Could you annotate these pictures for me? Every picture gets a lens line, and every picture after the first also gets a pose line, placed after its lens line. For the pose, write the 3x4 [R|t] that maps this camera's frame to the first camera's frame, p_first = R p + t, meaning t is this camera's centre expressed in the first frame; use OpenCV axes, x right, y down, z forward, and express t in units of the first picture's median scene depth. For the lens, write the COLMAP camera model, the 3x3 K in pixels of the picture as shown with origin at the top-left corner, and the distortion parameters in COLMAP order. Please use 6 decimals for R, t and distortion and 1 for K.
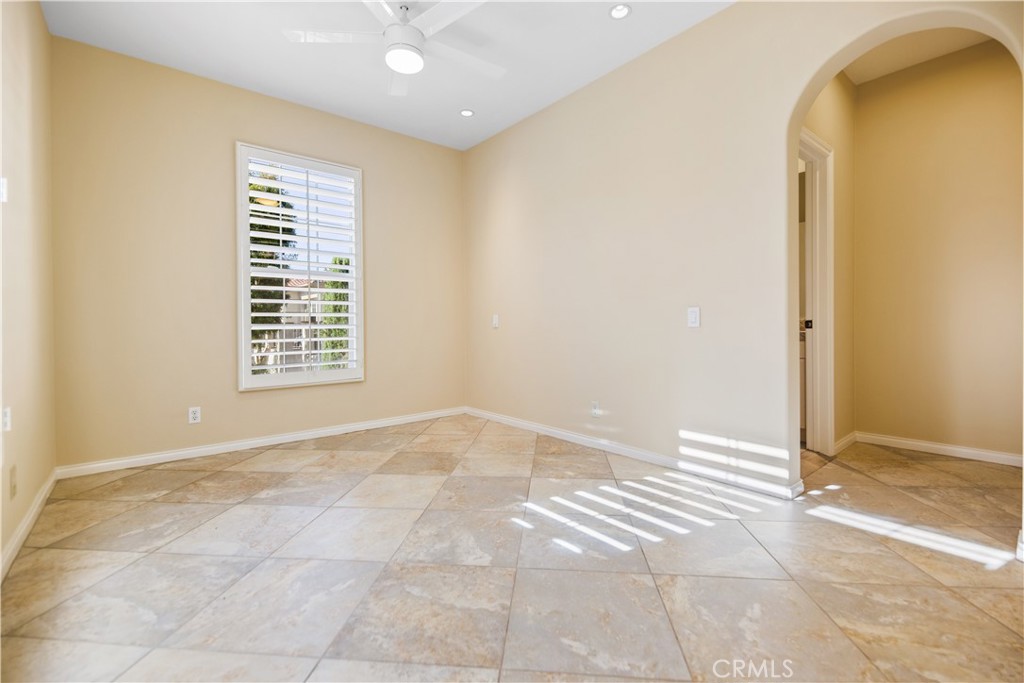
lens RADIAL K [[442.9, 0, 510.5], [0, 442.9, 338.0], [0, 0, 1]] dist [0.011353, -0.008908]
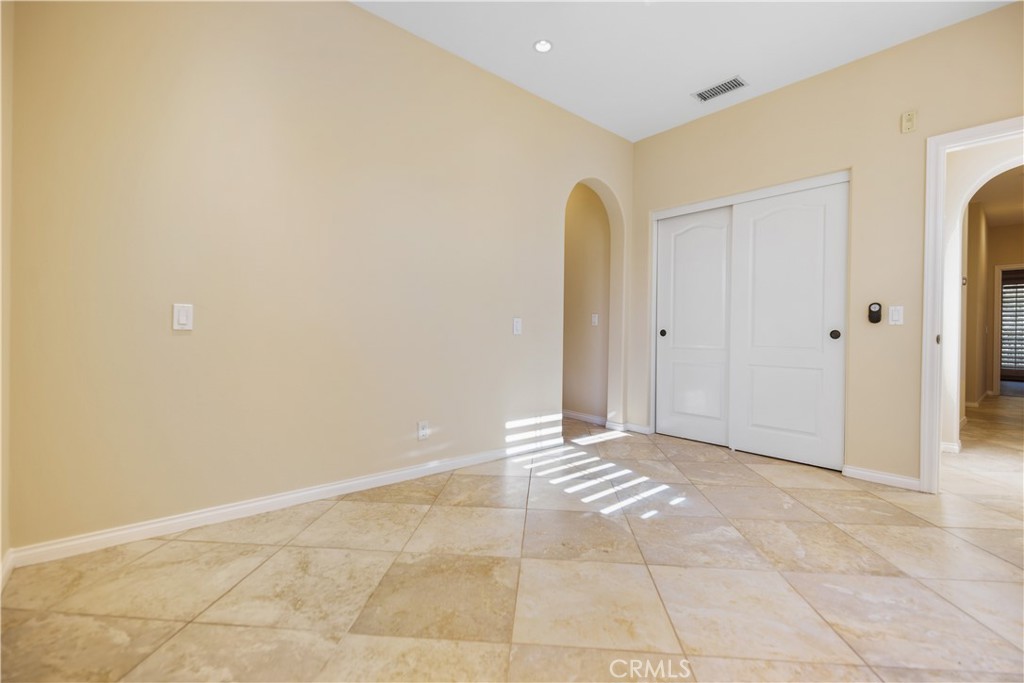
lens RADIAL K [[442.9, 0, 515.3], [0, 442.9, 336.4], [0, 0, 1]] dist [0.011353, -0.008908]
pose [[-0.021170, -0.002486, 0.999773, -0.933586], [0.012922, 0.999913, 0.002760, -0.026579], [-0.999692, 0.012978, -0.021137, 1.185287]]
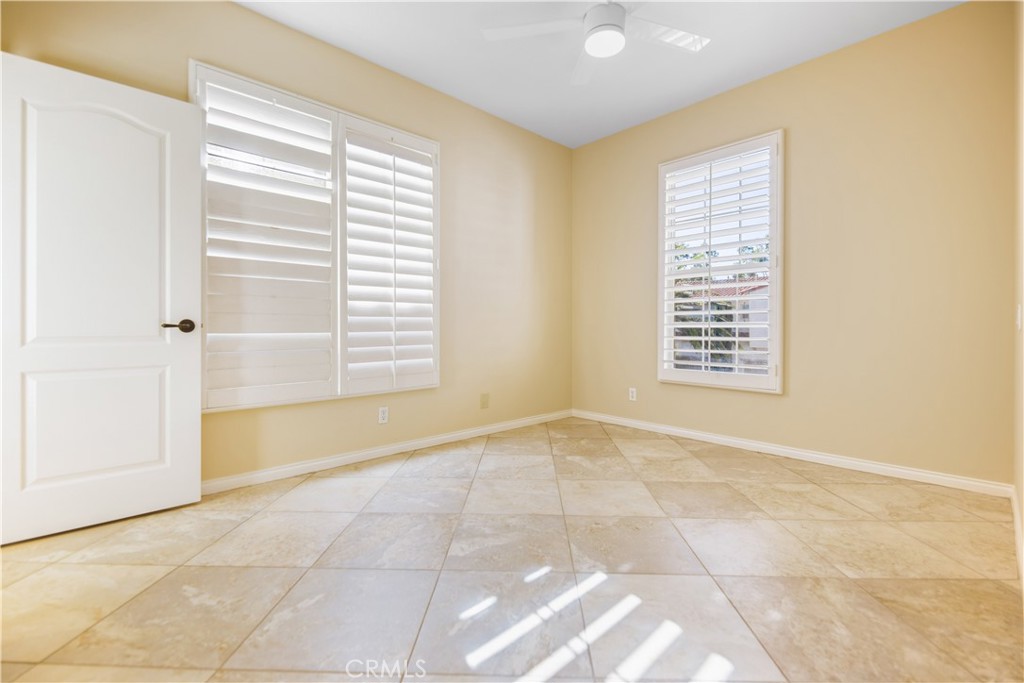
lens RADIAL K [[442.9, 0, 517.9], [0, 442.9, 332.2], [0, 0, 1]] dist [0.011353, -0.008908]
pose [[0.067747, 0.022439, -0.997450, 0.722125], [-0.028579, 0.999380, 0.020542, -0.029238], [0.997293, 0.027114, 0.068346, 0.782947]]
